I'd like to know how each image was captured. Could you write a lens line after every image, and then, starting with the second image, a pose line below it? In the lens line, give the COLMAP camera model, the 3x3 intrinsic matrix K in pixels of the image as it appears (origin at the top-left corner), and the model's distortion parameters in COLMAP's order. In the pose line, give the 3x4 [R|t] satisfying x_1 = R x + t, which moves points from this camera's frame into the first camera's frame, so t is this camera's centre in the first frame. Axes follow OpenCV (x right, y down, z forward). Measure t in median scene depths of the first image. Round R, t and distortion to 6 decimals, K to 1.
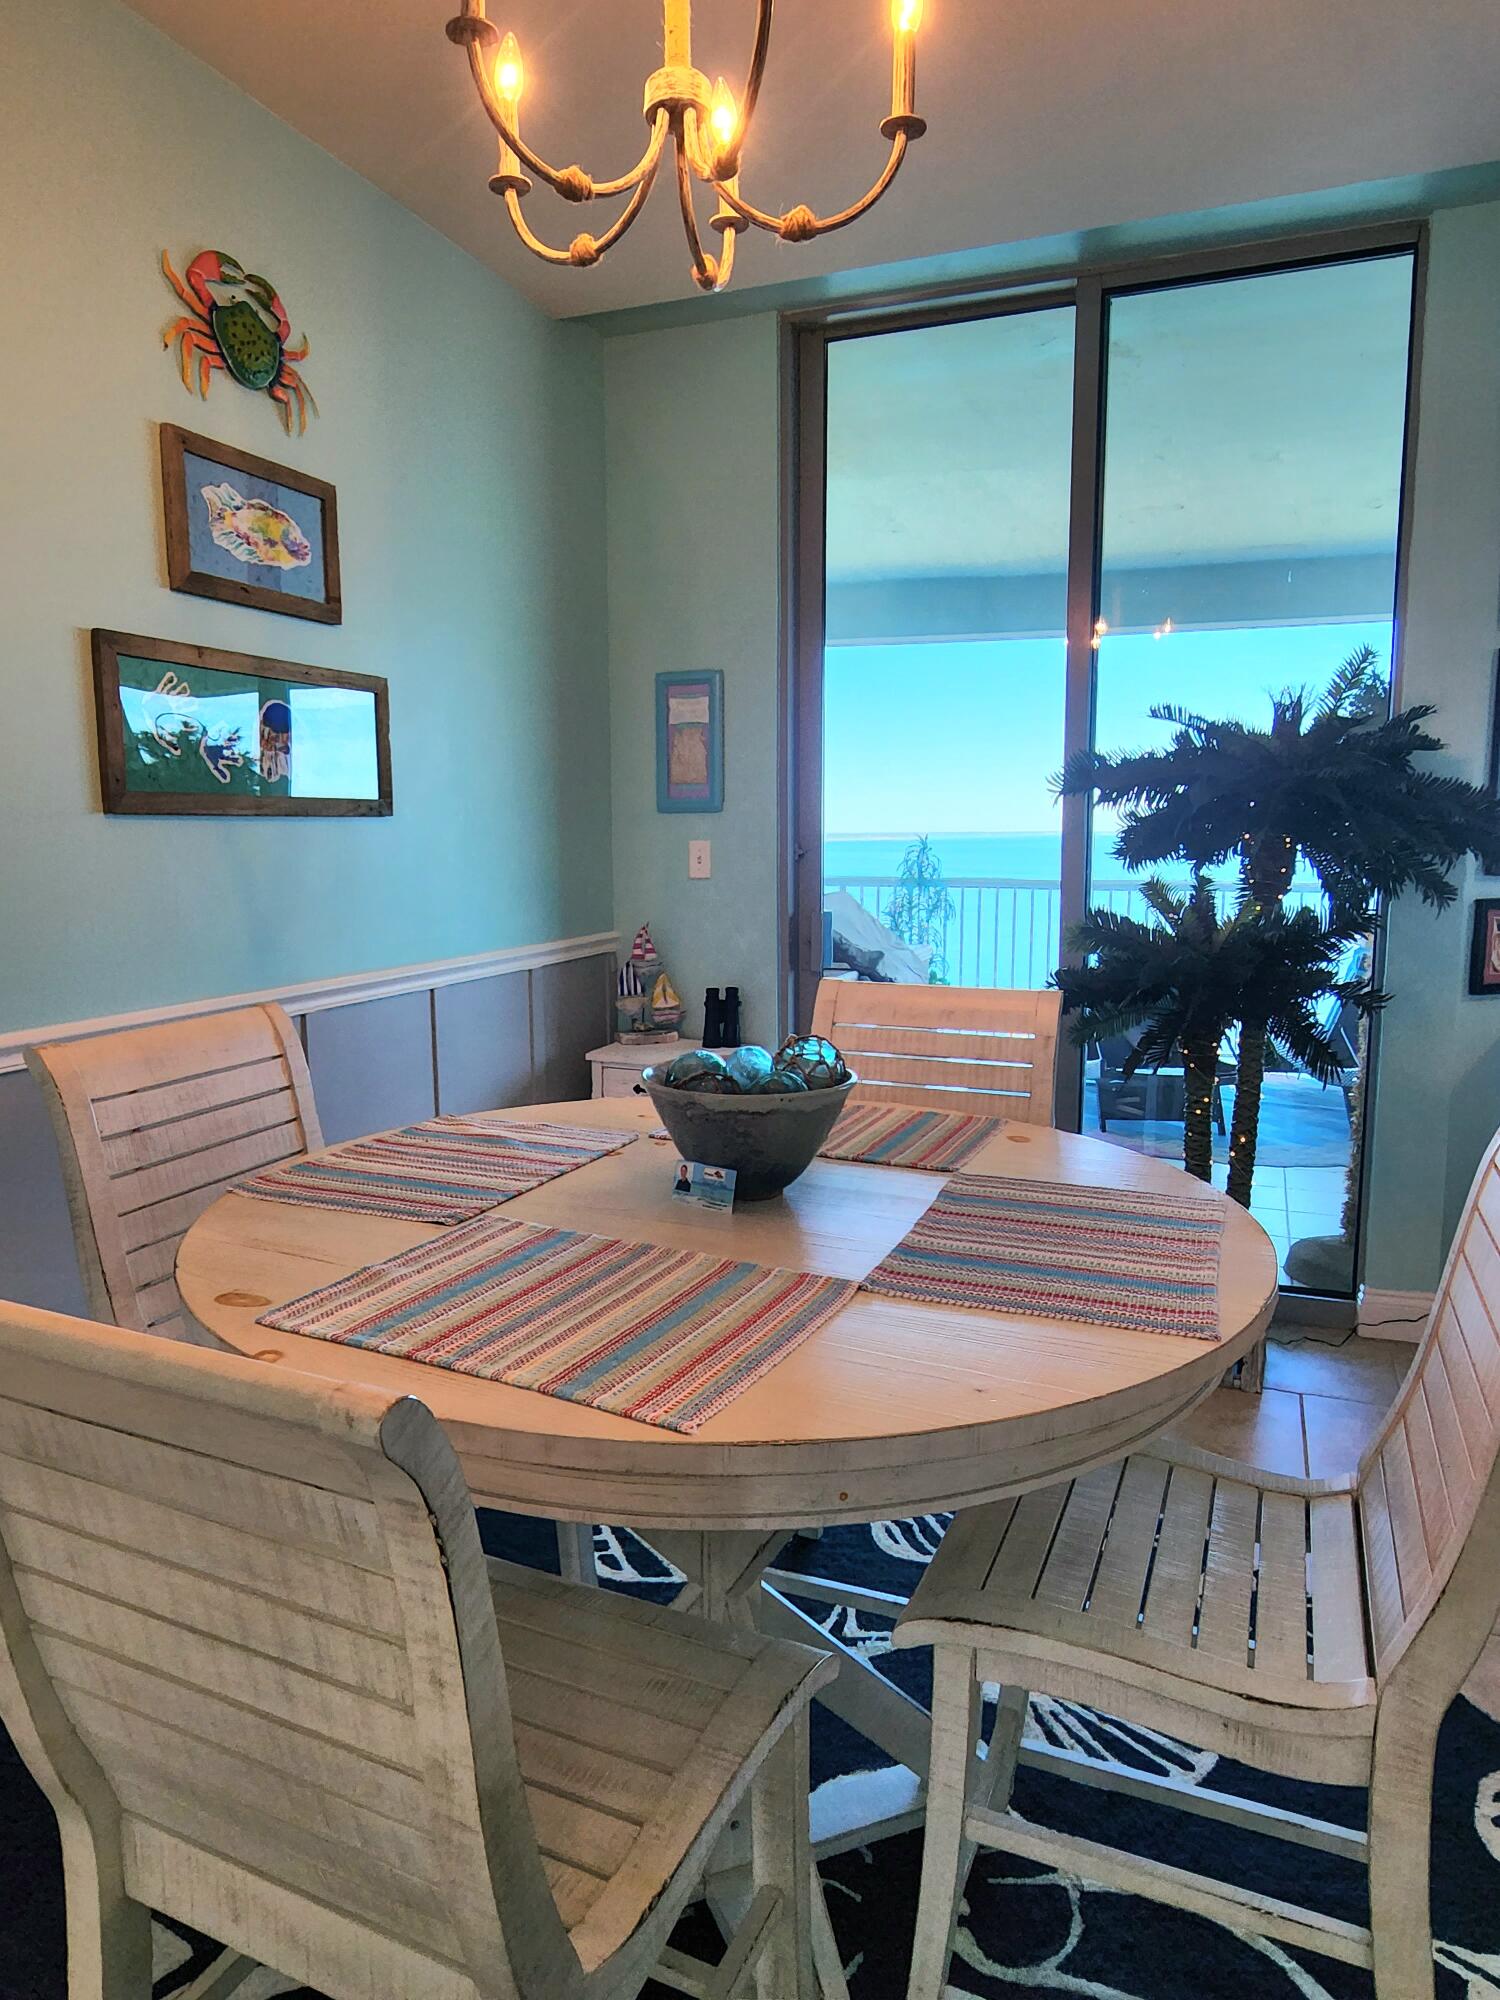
lens RADIAL K [[1314.9, 0, 750.0], [0, 1314.9, 1000.0], [0, 0, 1]] dist [-0.002919, -0.001296]
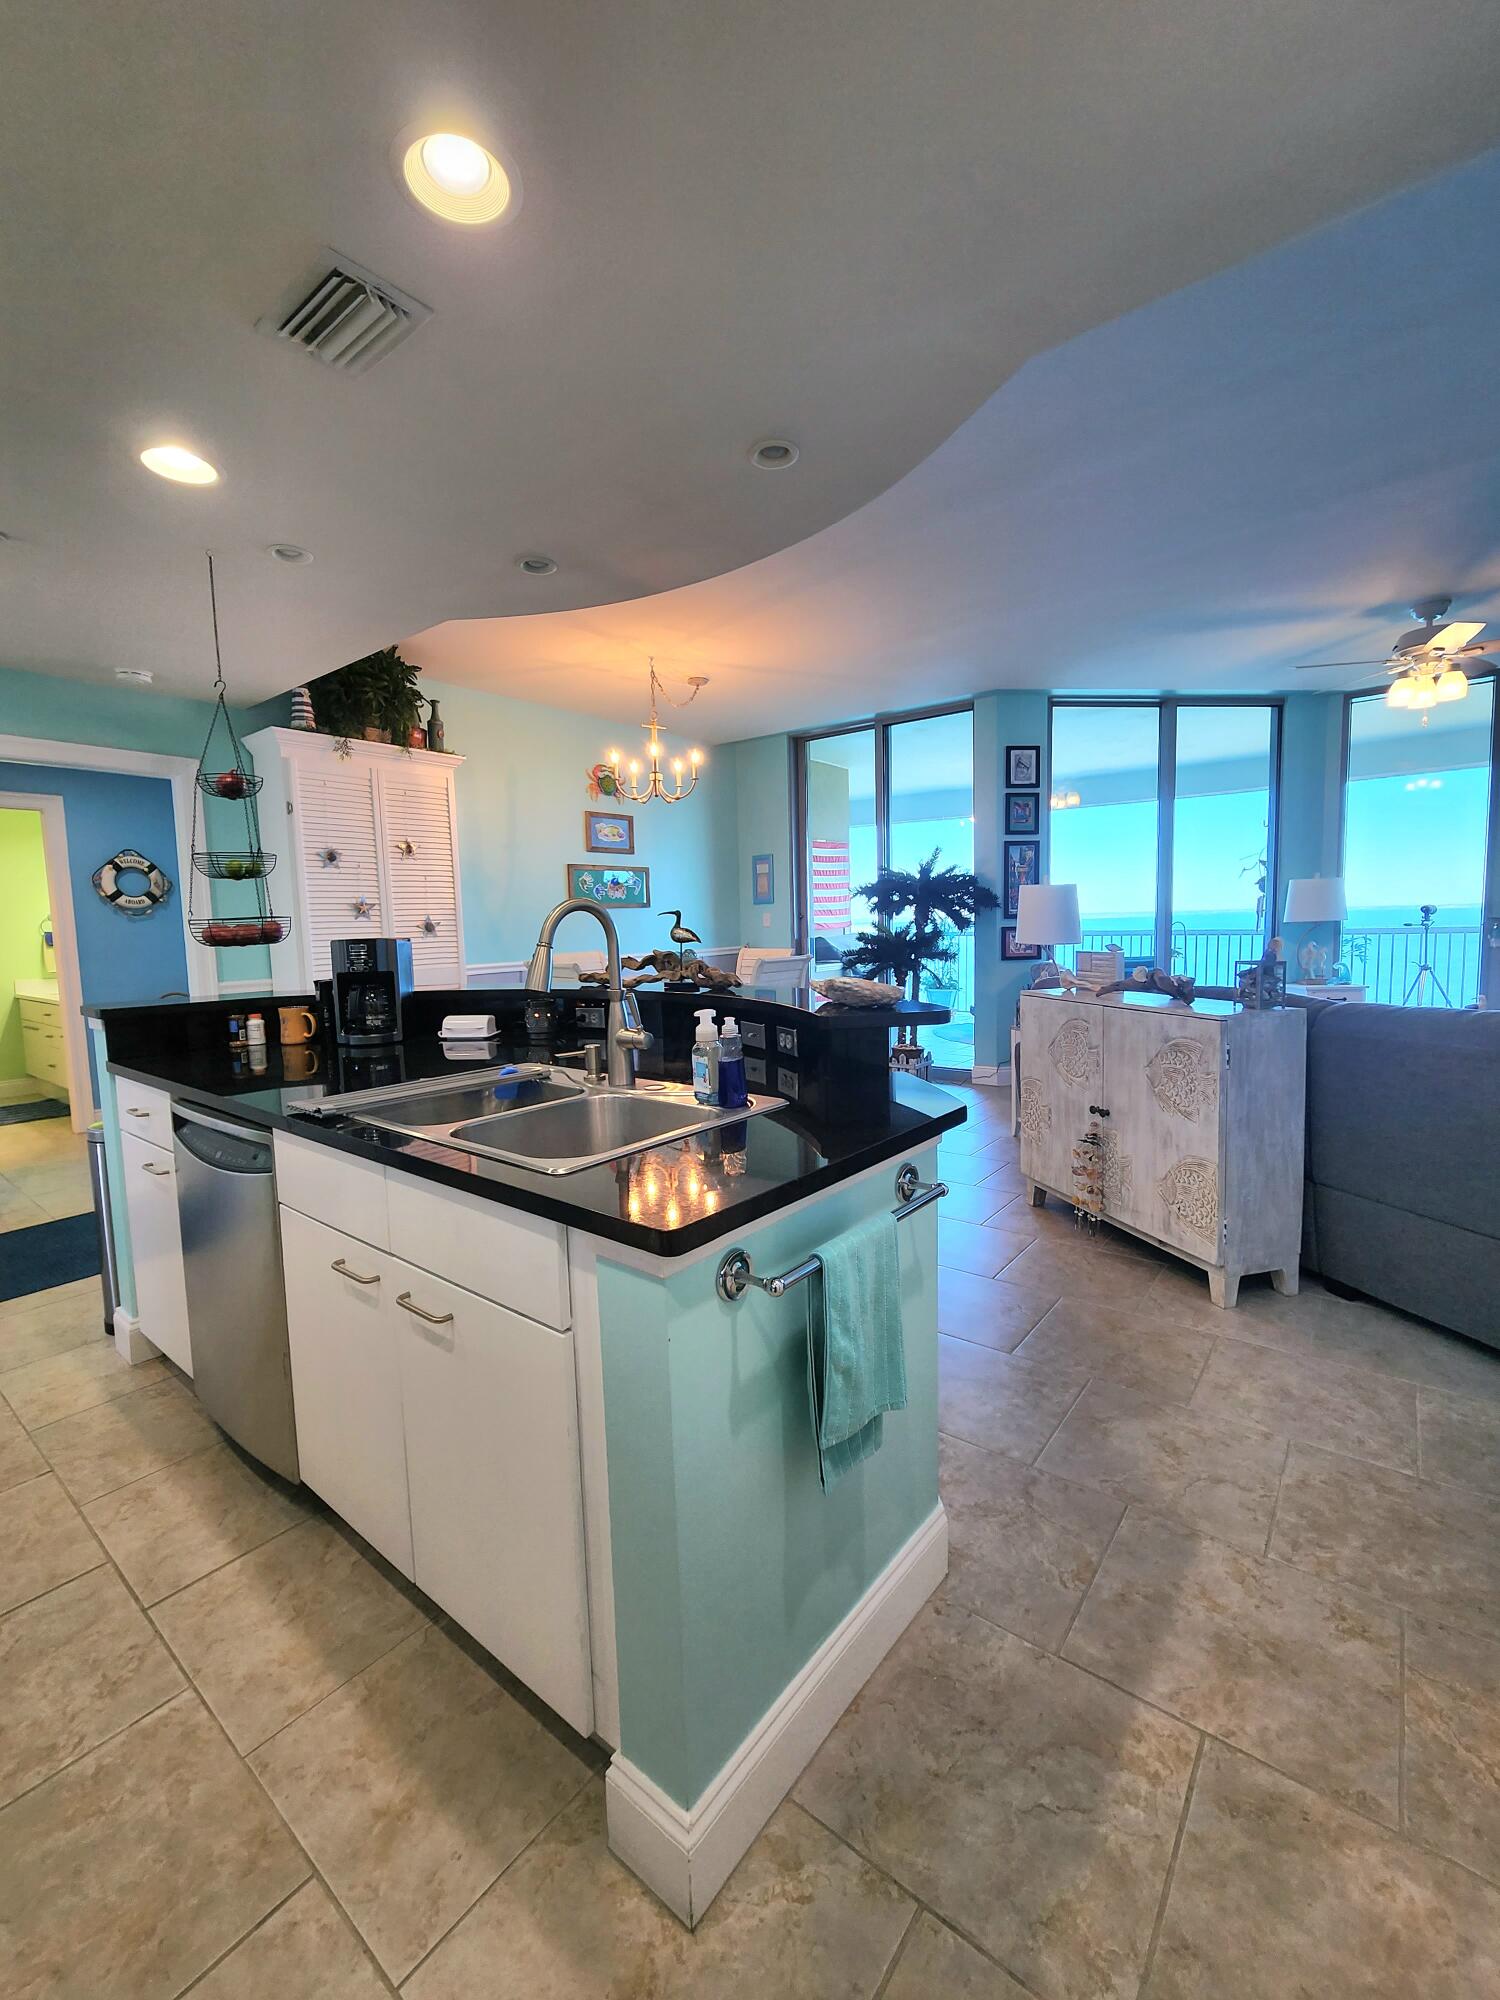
lens RADIAL K [[821.4, 0, 750.0], [0, 821.4, 1000.0], [0, 0, 1]] dist [0.000334, -0.000119]
pose [[0.958971, 0.000623, -0.283504, 0.502819], [-0.009386, 0.999519, -0.029551, 0.141029], [0.283349, 0.030999, 0.958516, -0.842085]]
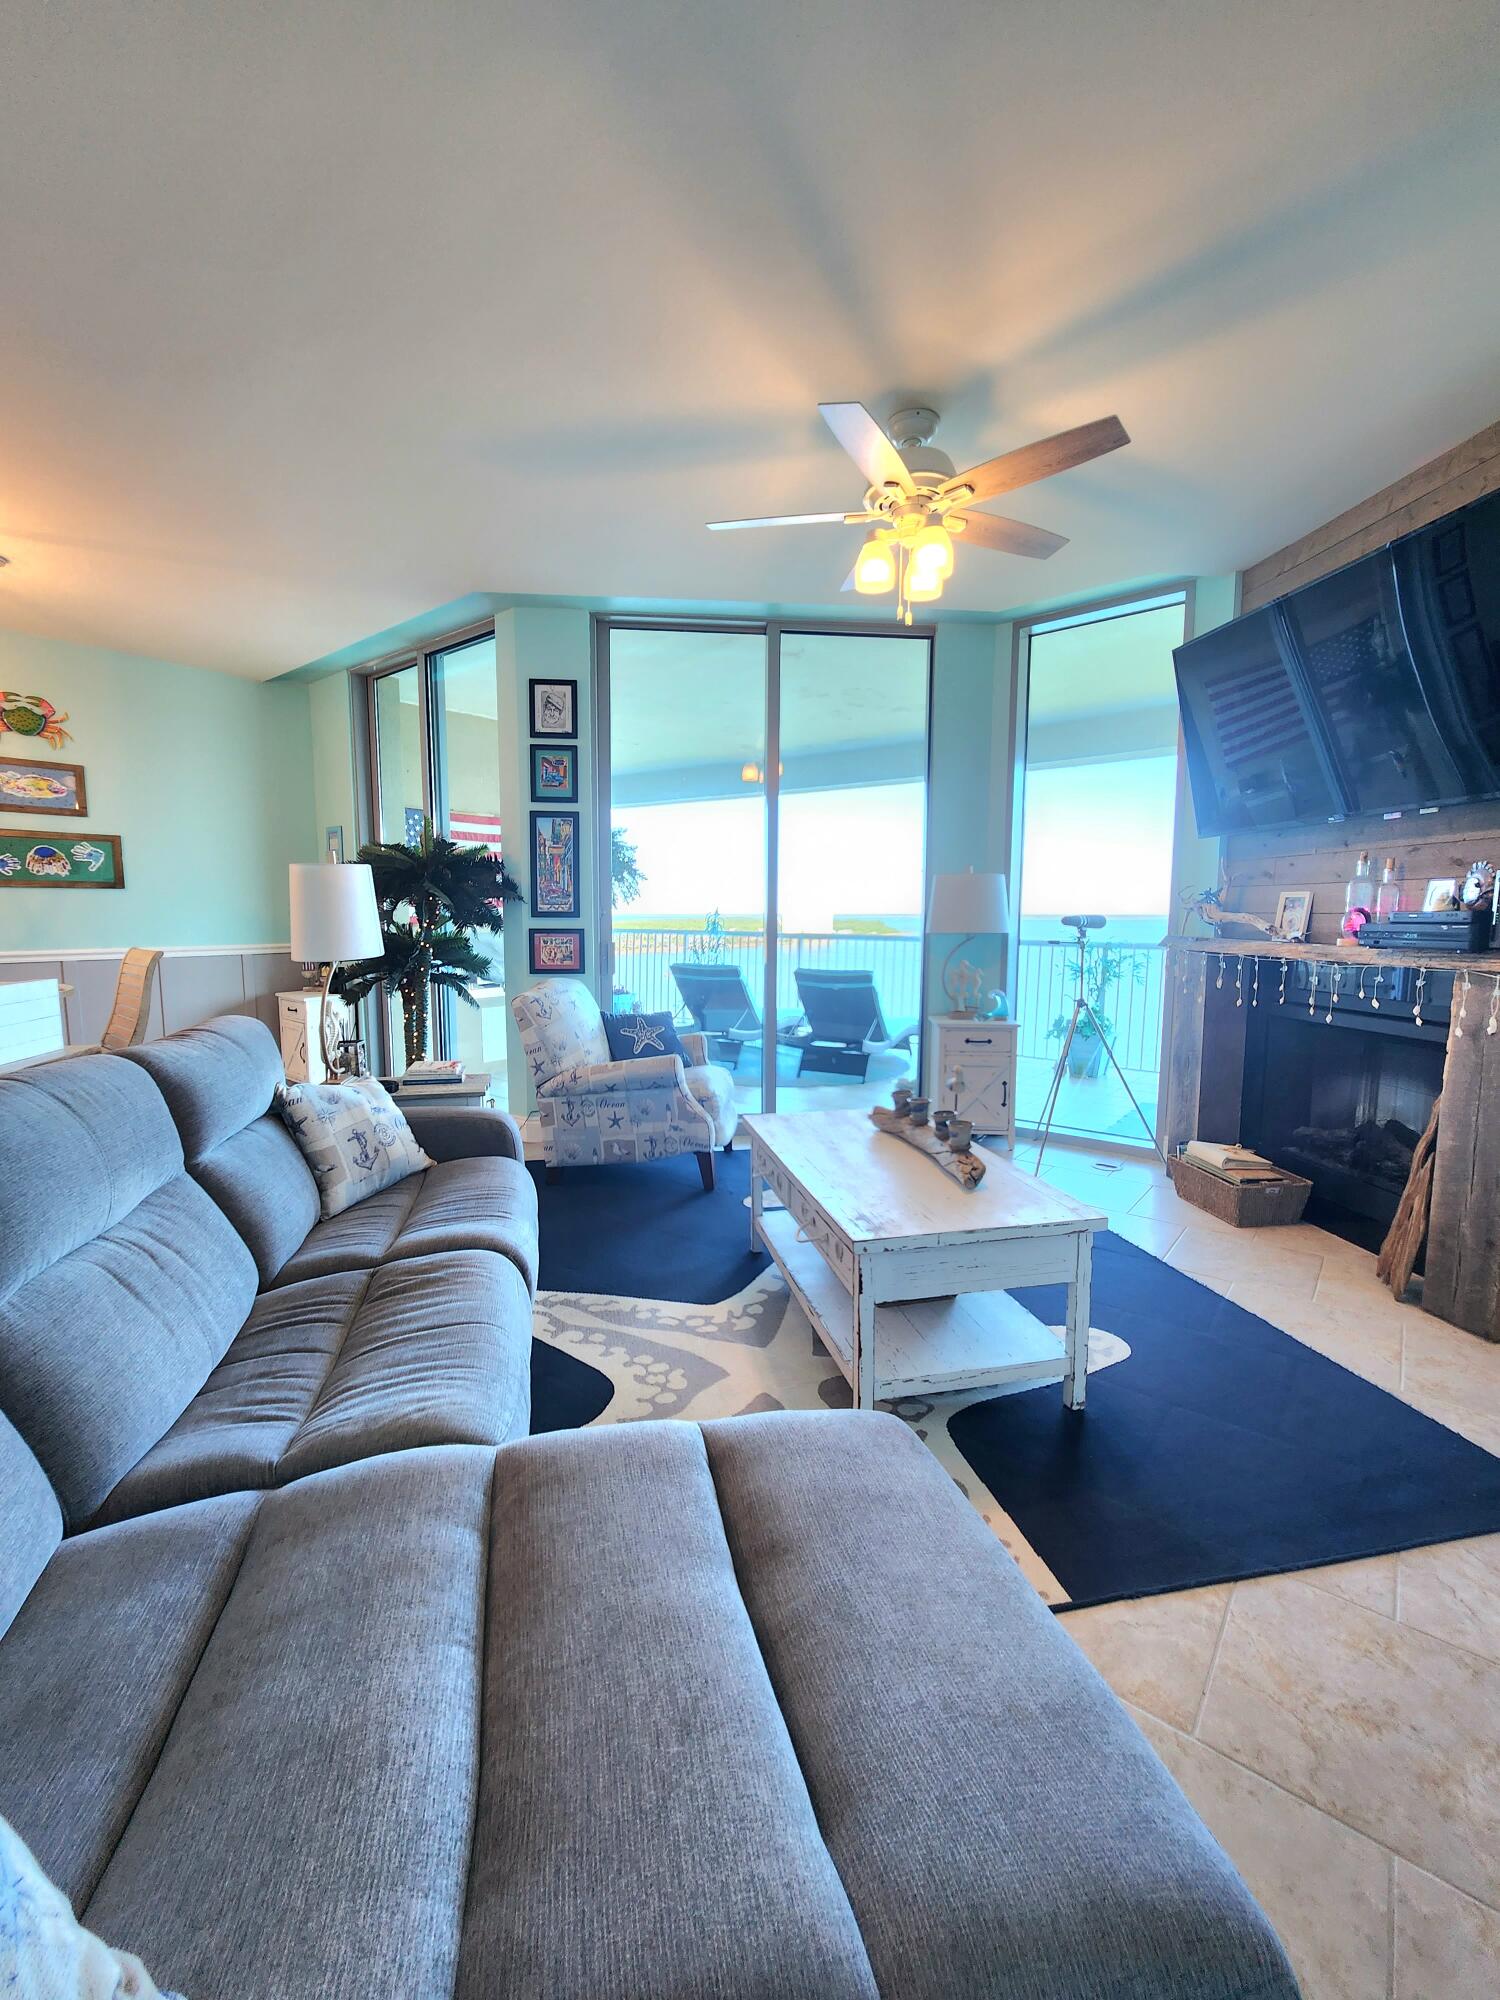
lens RADIAL K [[821.4, 0, 750.0], [0, 821.4, 1000.0], [0, 0, 1]] dist [0.000334, -0.000119]
pose [[0.954354, 0.033477, -0.296797, 1.215173], [-0.040724, 0.999003, -0.018266, 0.052612], [0.295890, 0.029519, 0.954766, -0.156501]]
